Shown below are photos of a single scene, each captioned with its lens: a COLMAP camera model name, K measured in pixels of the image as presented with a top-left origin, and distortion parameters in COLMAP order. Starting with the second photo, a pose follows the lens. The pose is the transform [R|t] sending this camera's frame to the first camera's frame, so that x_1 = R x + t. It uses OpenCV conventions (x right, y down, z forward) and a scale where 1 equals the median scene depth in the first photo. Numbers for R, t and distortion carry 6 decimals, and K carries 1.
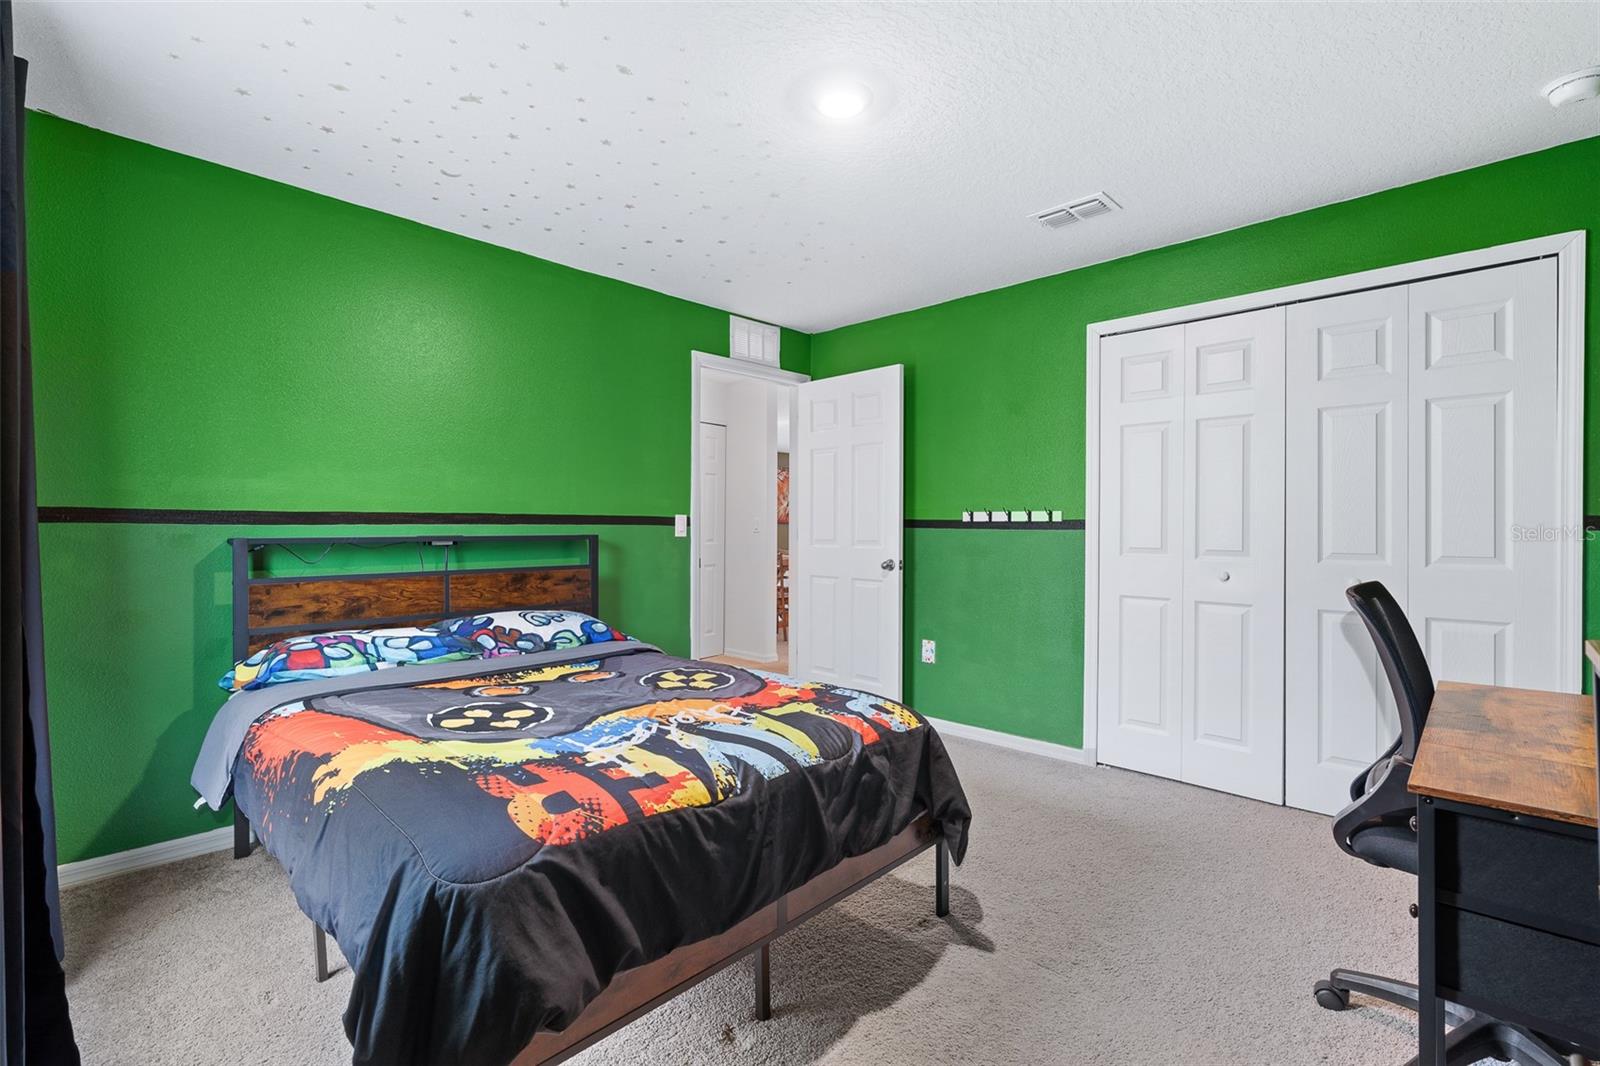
lens RADIAL K [[724.3, 0, 791.3], [0, 724.3, 524.6], [0, 0, 1]] dist [-0.012433, 0.000335]
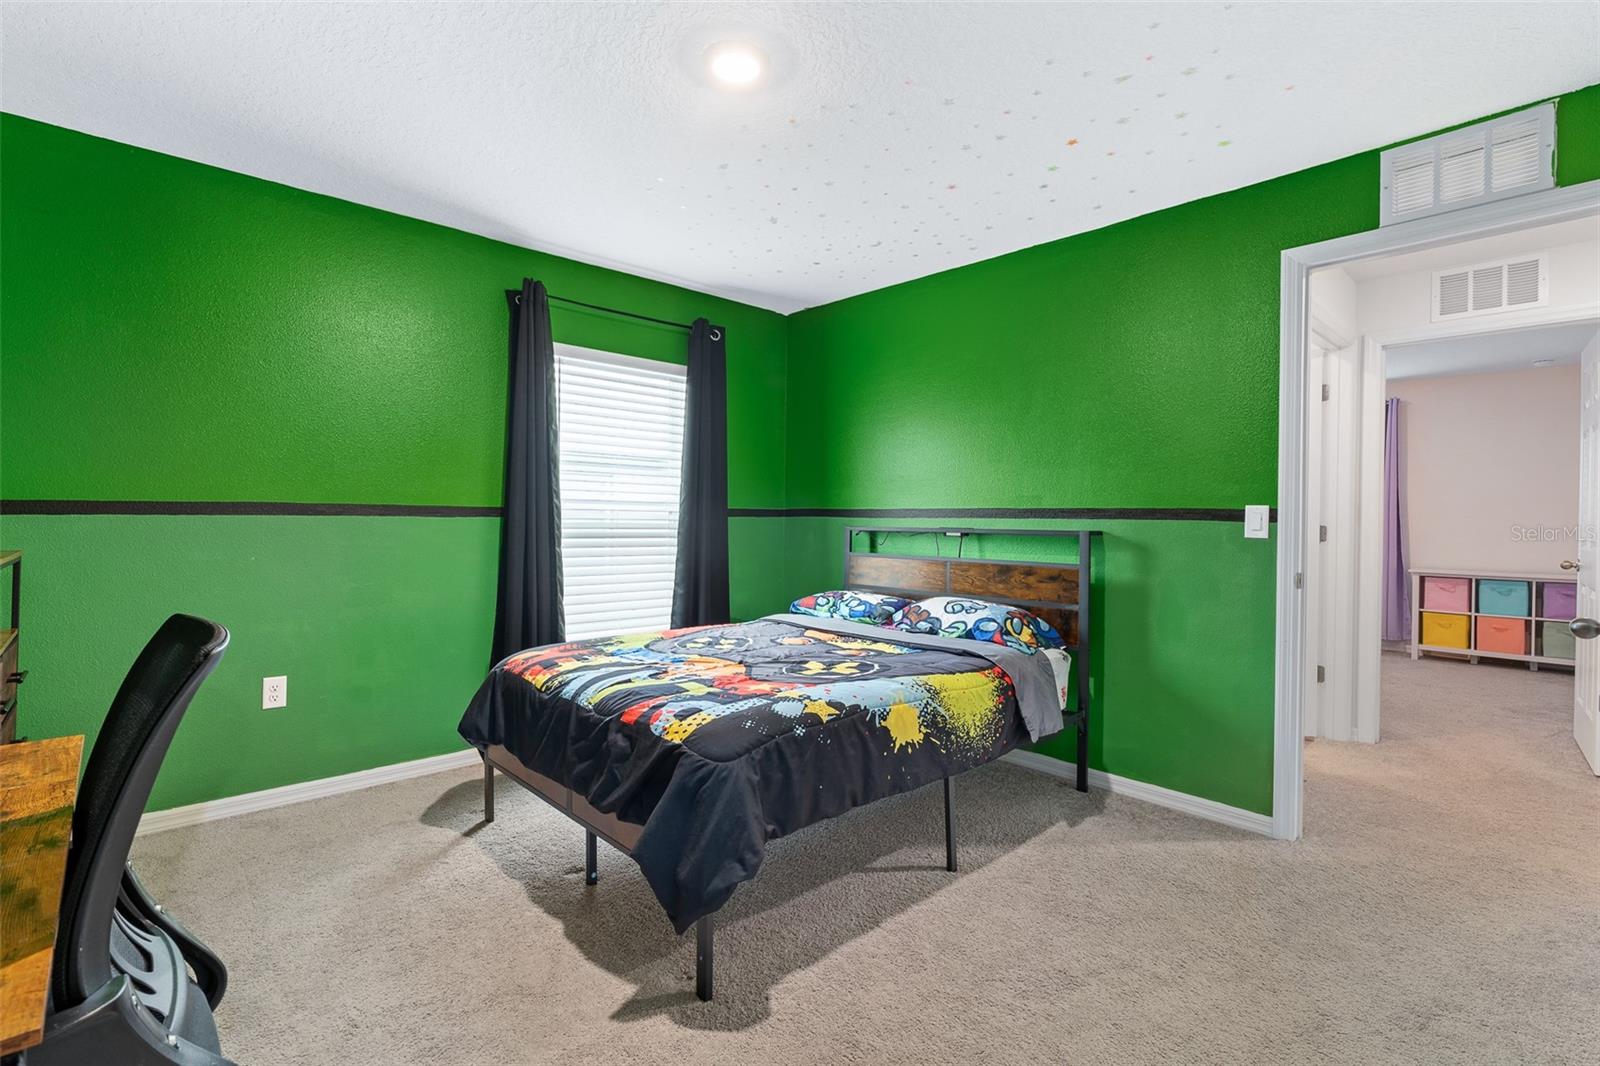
lens RADIAL K [[724.3, 0, 791.3], [0, 724.3, 524.6], [0, 0, 1]] dist [-0.012433, 0.000335]
pose [[-0.050946, 0.009921, -0.998652, 0.602680], [-0.006799, 0.999924, 0.010280, 0.000347], [0.998678, 0.007313, -0.050874, 0.678342]]
